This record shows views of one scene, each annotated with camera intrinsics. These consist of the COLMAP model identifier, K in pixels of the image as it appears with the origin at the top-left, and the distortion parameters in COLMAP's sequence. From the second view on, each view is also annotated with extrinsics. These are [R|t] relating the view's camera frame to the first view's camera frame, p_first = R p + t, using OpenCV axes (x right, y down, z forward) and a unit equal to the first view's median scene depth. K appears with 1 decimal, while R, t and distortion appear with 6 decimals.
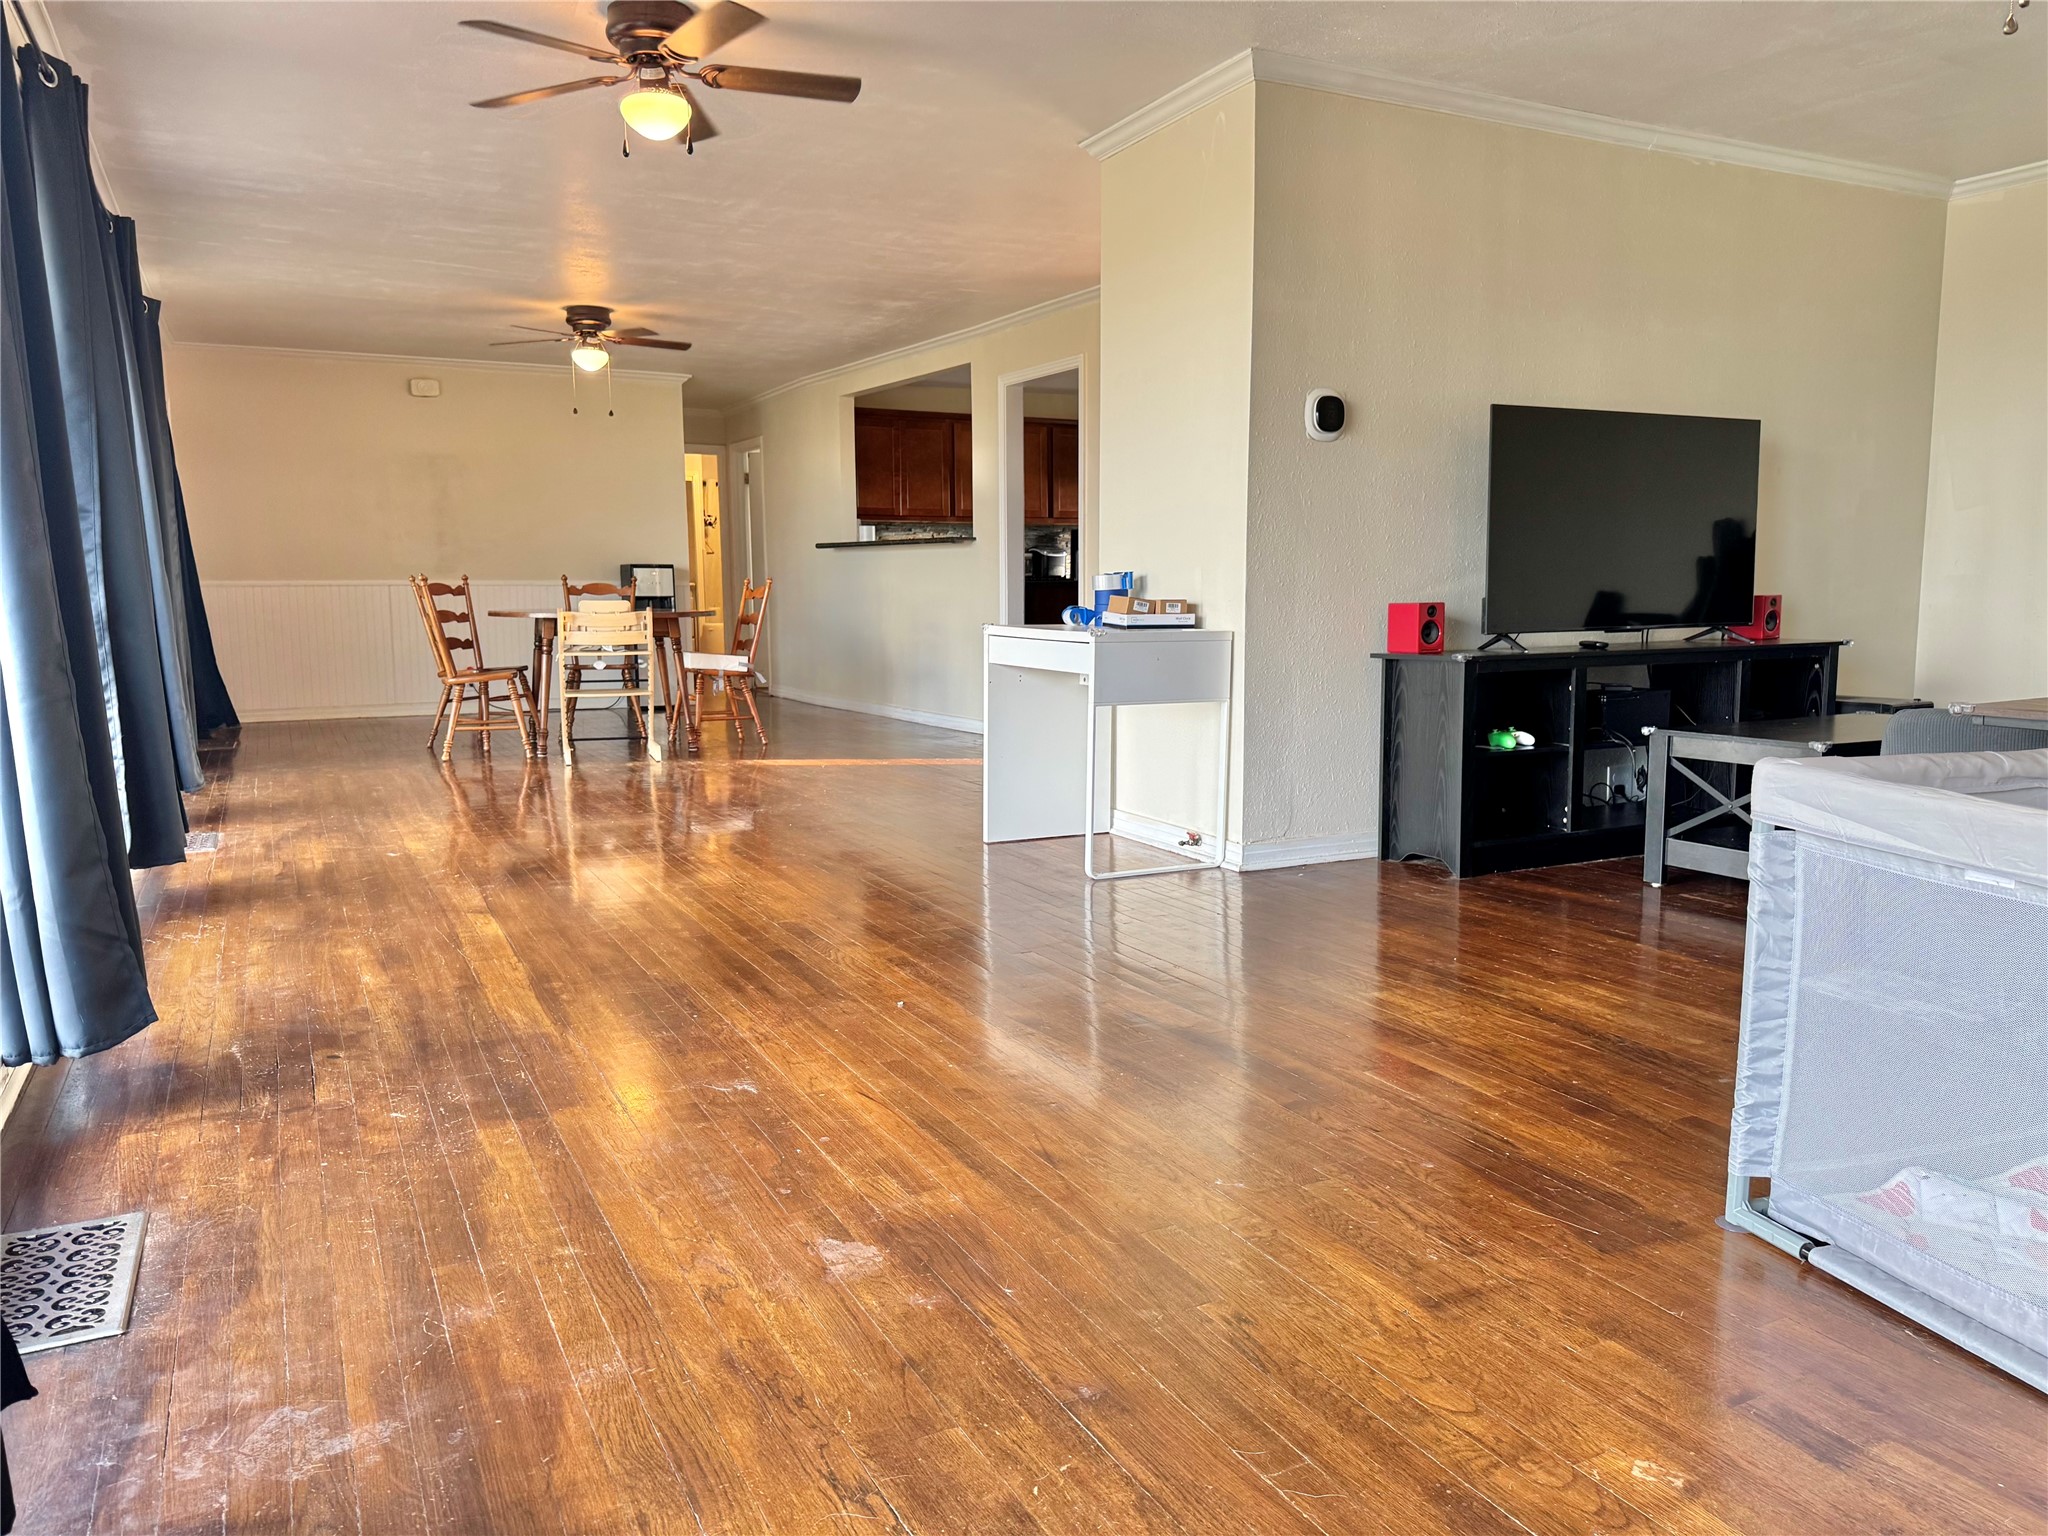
lens RADIAL K [[1452.6, 0, 1021.8], [0, 1452.6, 770.0], [0, 0, 1]] dist [0.003296, -0.001119]
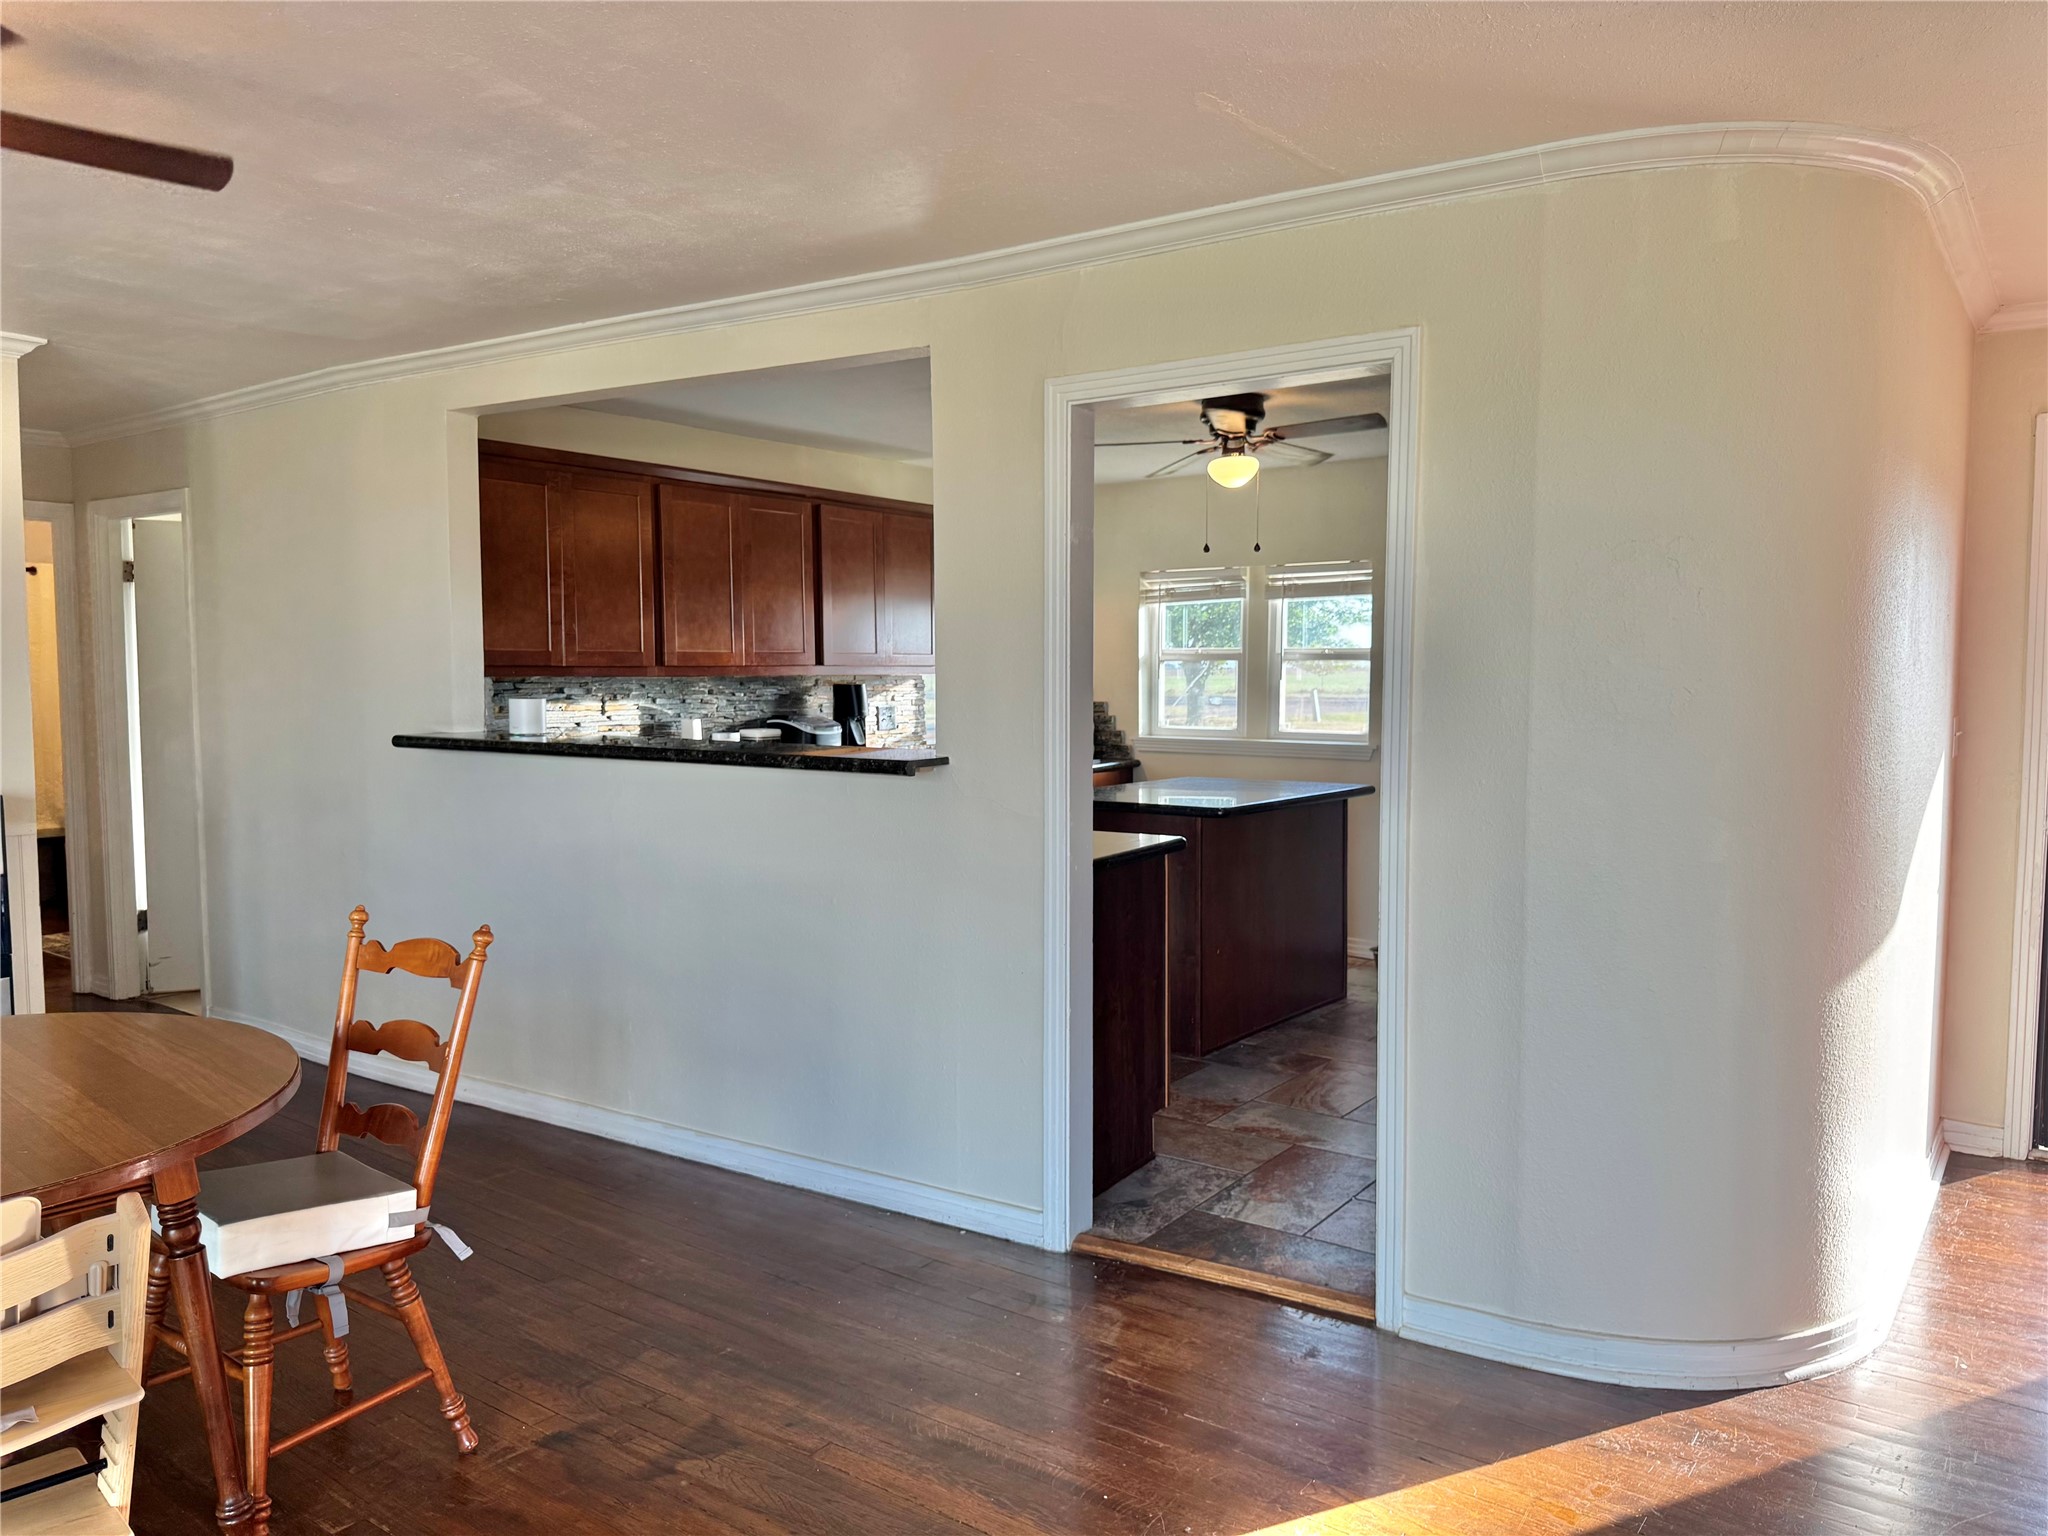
lens RADIAL K [[1452.6, 0, 1028.9], [0, 1452.6, 776.7], [0, 0, 1]] dist [0.003296, -0.001119]
pose [[0.900260, -0.034151, 0.434012, -0.159063], [0.054874, 0.997869, -0.035305, -0.116546], [-0.431881, 0.055600, 0.900215, 0.513825]]
